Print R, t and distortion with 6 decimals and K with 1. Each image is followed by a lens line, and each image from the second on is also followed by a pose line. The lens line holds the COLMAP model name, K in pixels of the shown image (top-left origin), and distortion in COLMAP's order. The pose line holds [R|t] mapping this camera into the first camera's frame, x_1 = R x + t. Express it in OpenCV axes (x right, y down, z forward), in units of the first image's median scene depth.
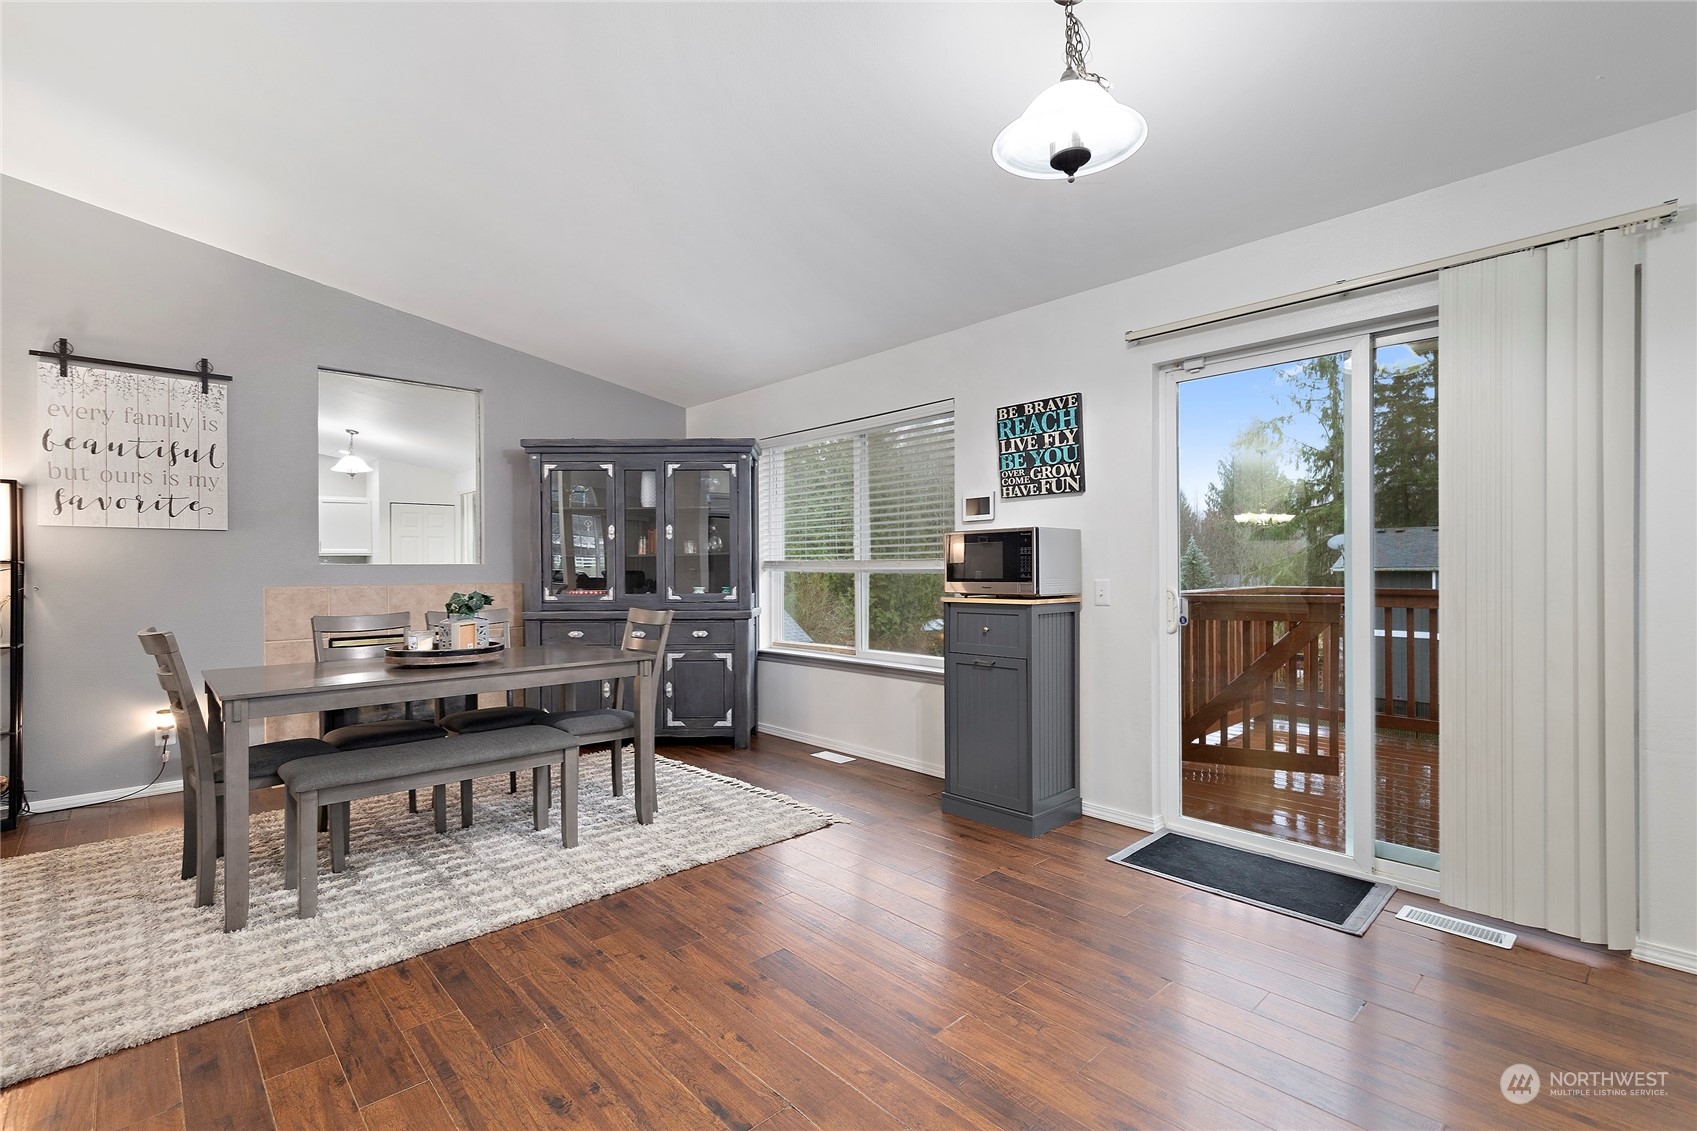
lens RADIAL K [[777.8, 0, 841.4], [0, 777.8, 566.4], [0, 0, 1]] dist [0.012002, -0.000165]
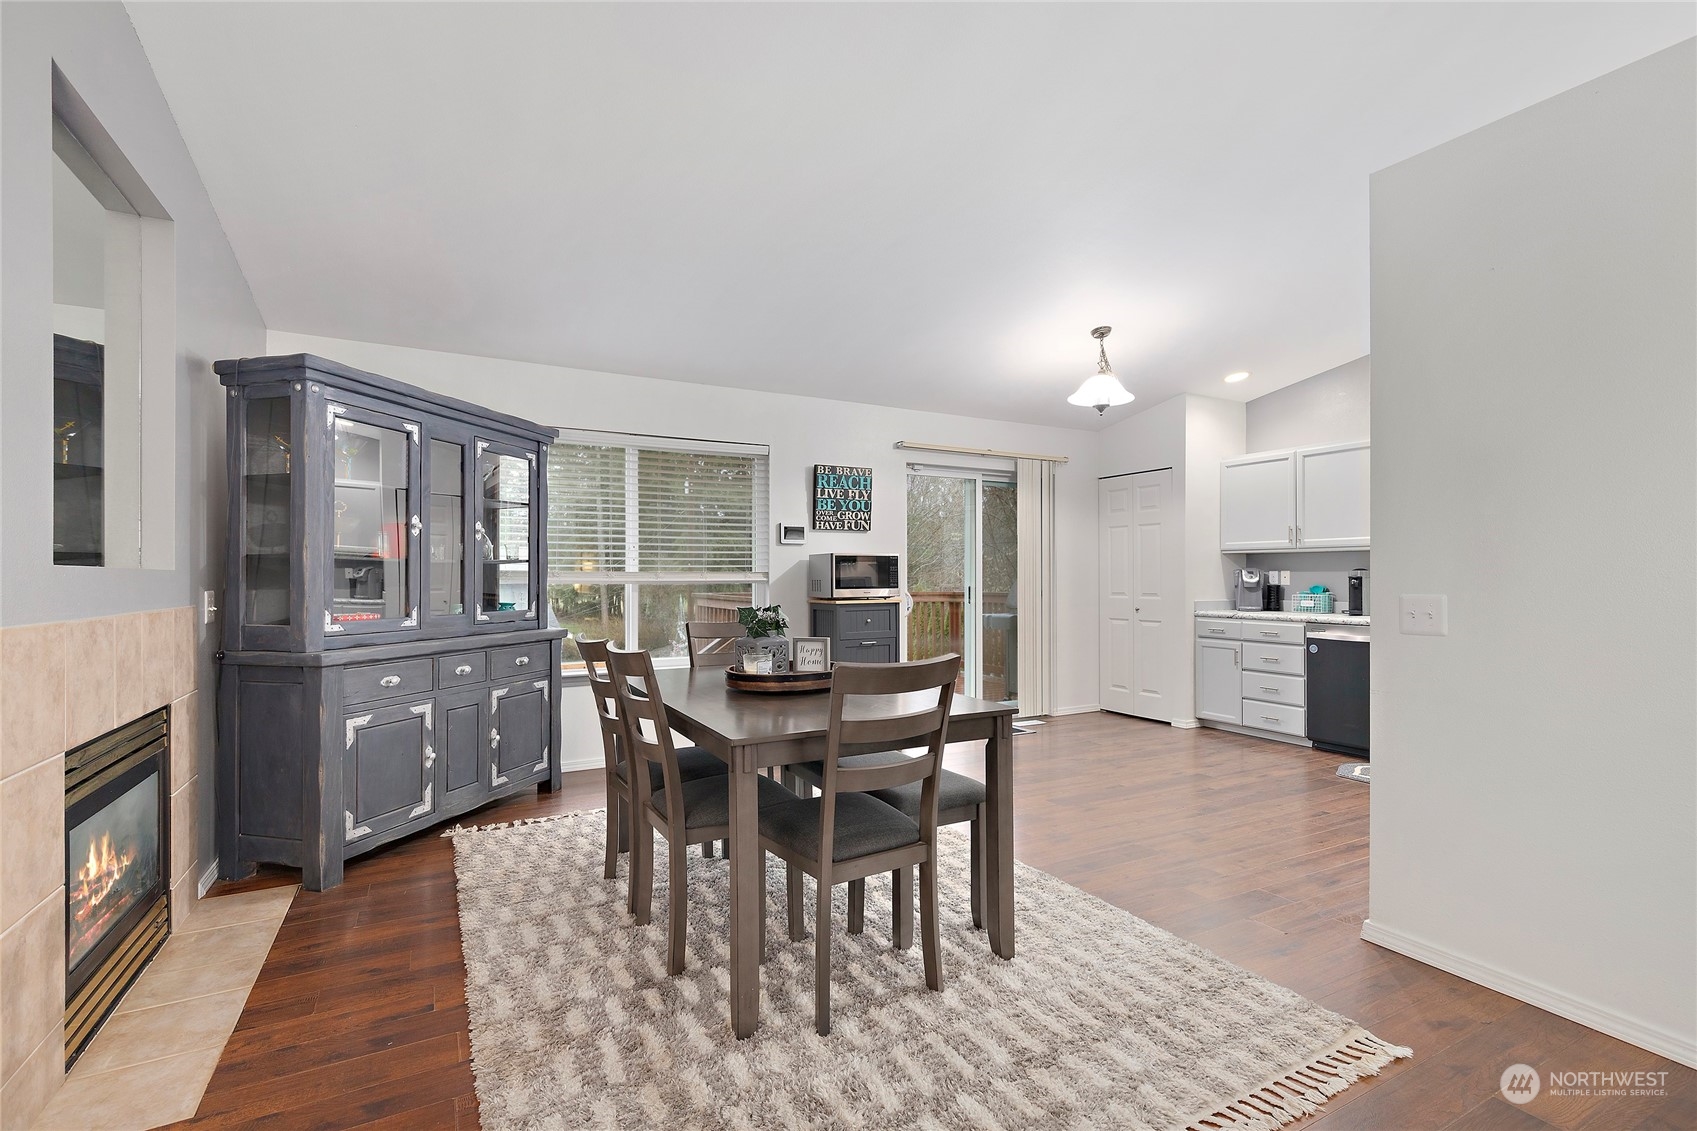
lens RADIAL K [[770.2, 0, 844.4], [0, 770.2, 576.9], [0, 0, 1]] dist [0.012513, -0.001131]
pose [[0.242298, 0.005846, 0.970184, -1.140565], [-0.001470, 0.999983, -0.005658, 0.005244], [-0.970201, -0.000055, 0.242302, 0.632175]]
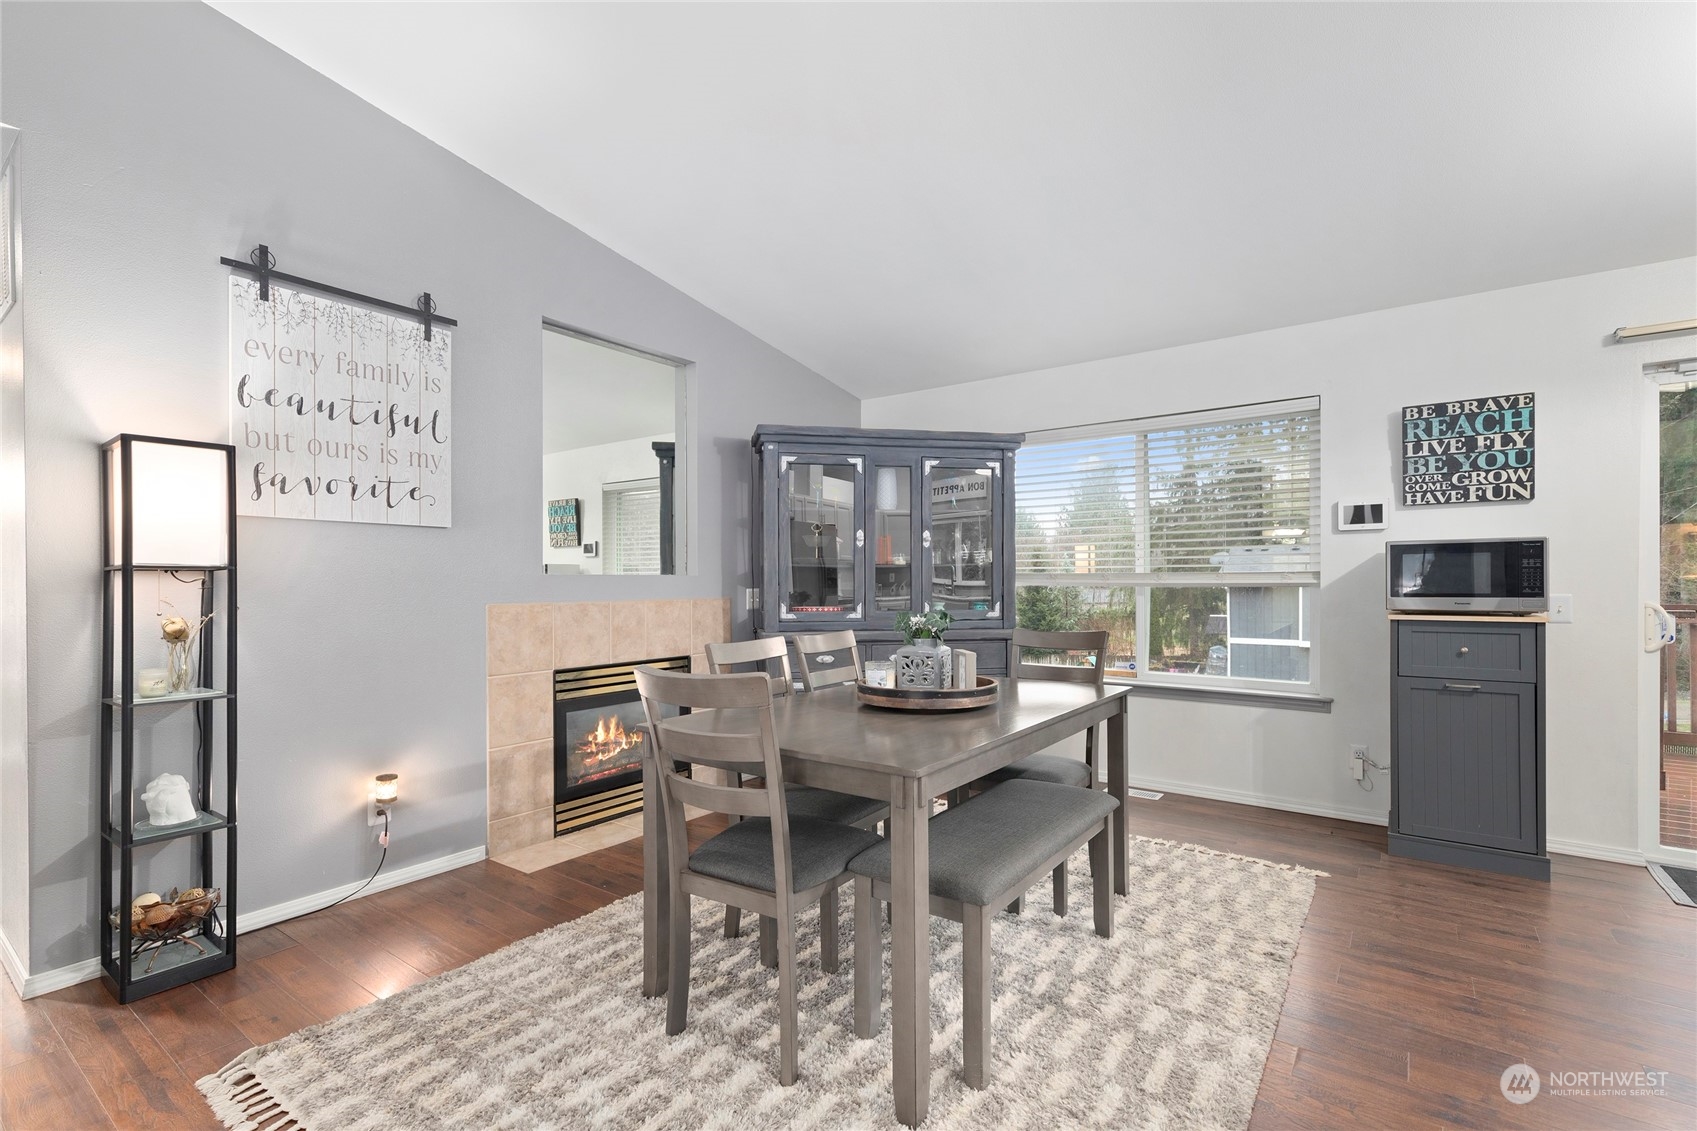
lens RADIAL K [[770.2, 0, 844.4], [0, 770.2, 576.9], [0, 0, 1]] dist [0.012513, -0.001131]
pose [[0.980941, 0.004176, 0.194260, -0.632325], [-0.003445, 0.999986, -0.004100, 0.002501], [-0.194275, 0.003353, 0.980941, 0.238740]]
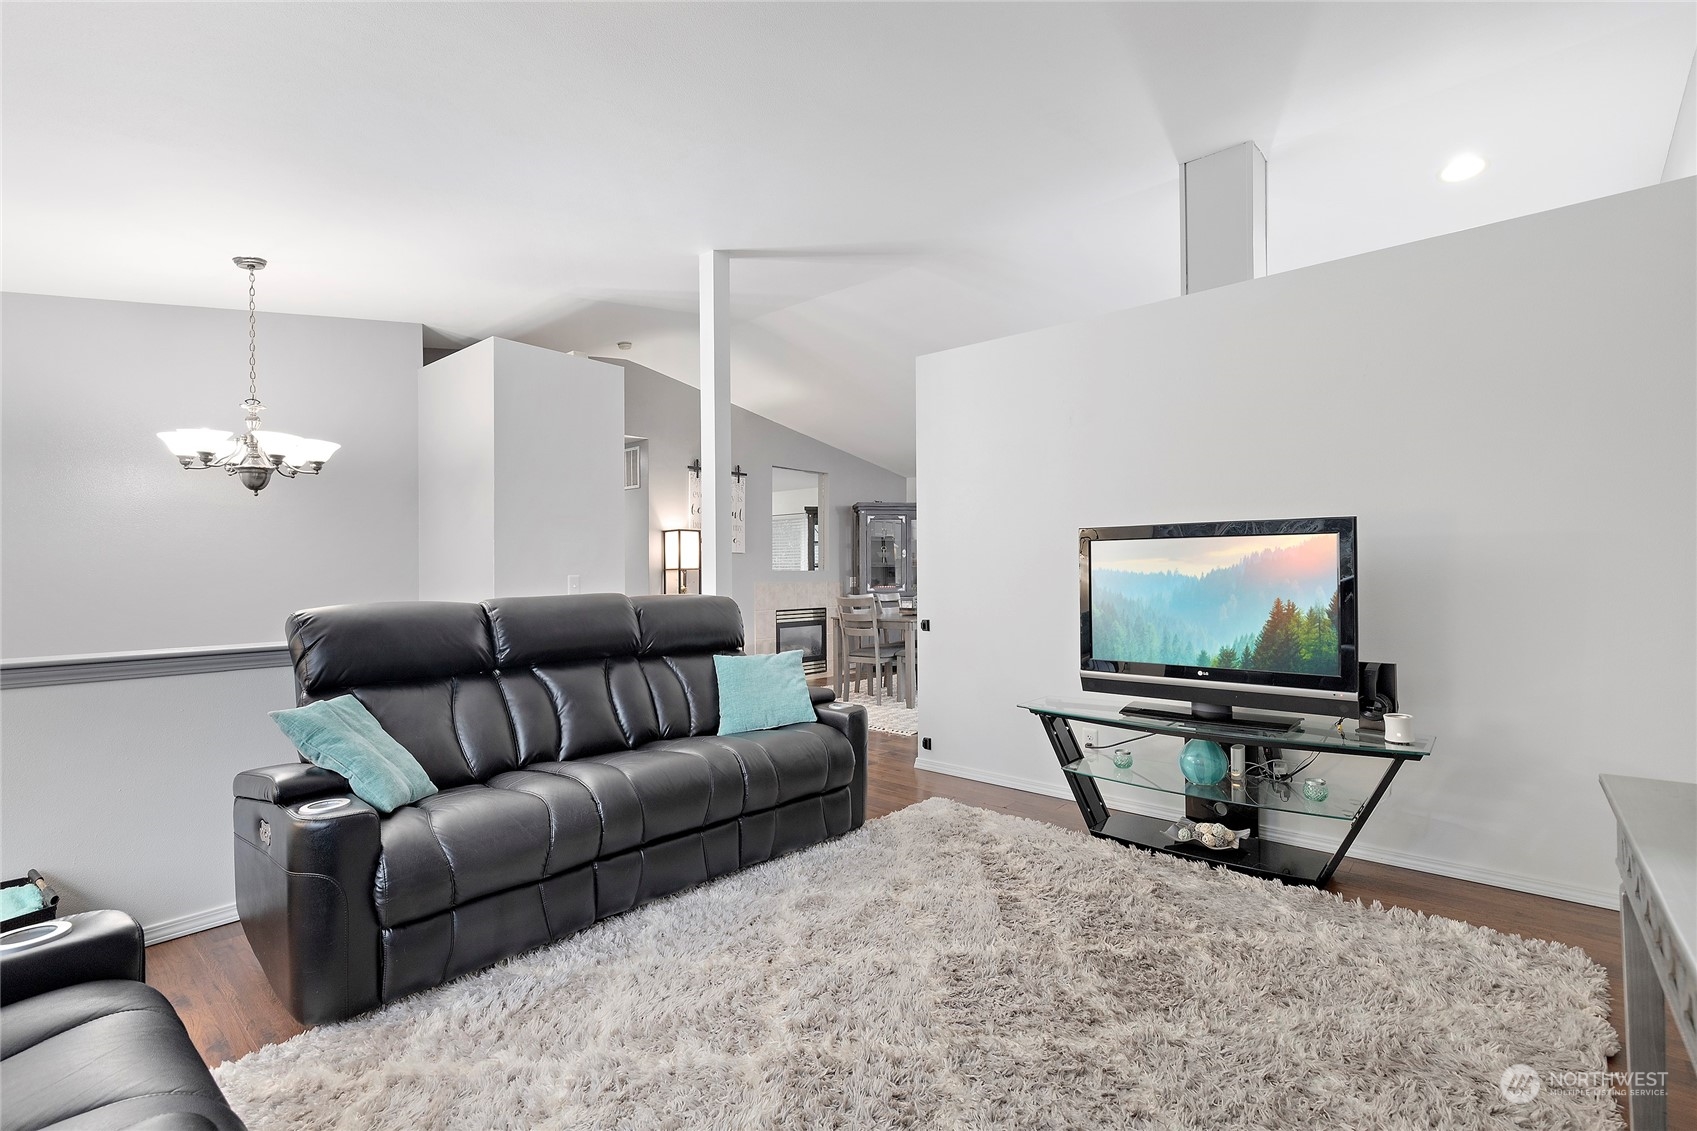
lens RADIAL K [[770.2, 0, 844.4], [0, 770.2, 576.9], [0, 0, 1]] dist [0.012513, -0.001131]
pose [[0.993156, 0.002046, 0.116779, -0.859681], [-0.002596, 0.999986, 0.004560, 0.004447], [-0.116768, -0.004832, 0.993147, -1.041846]]
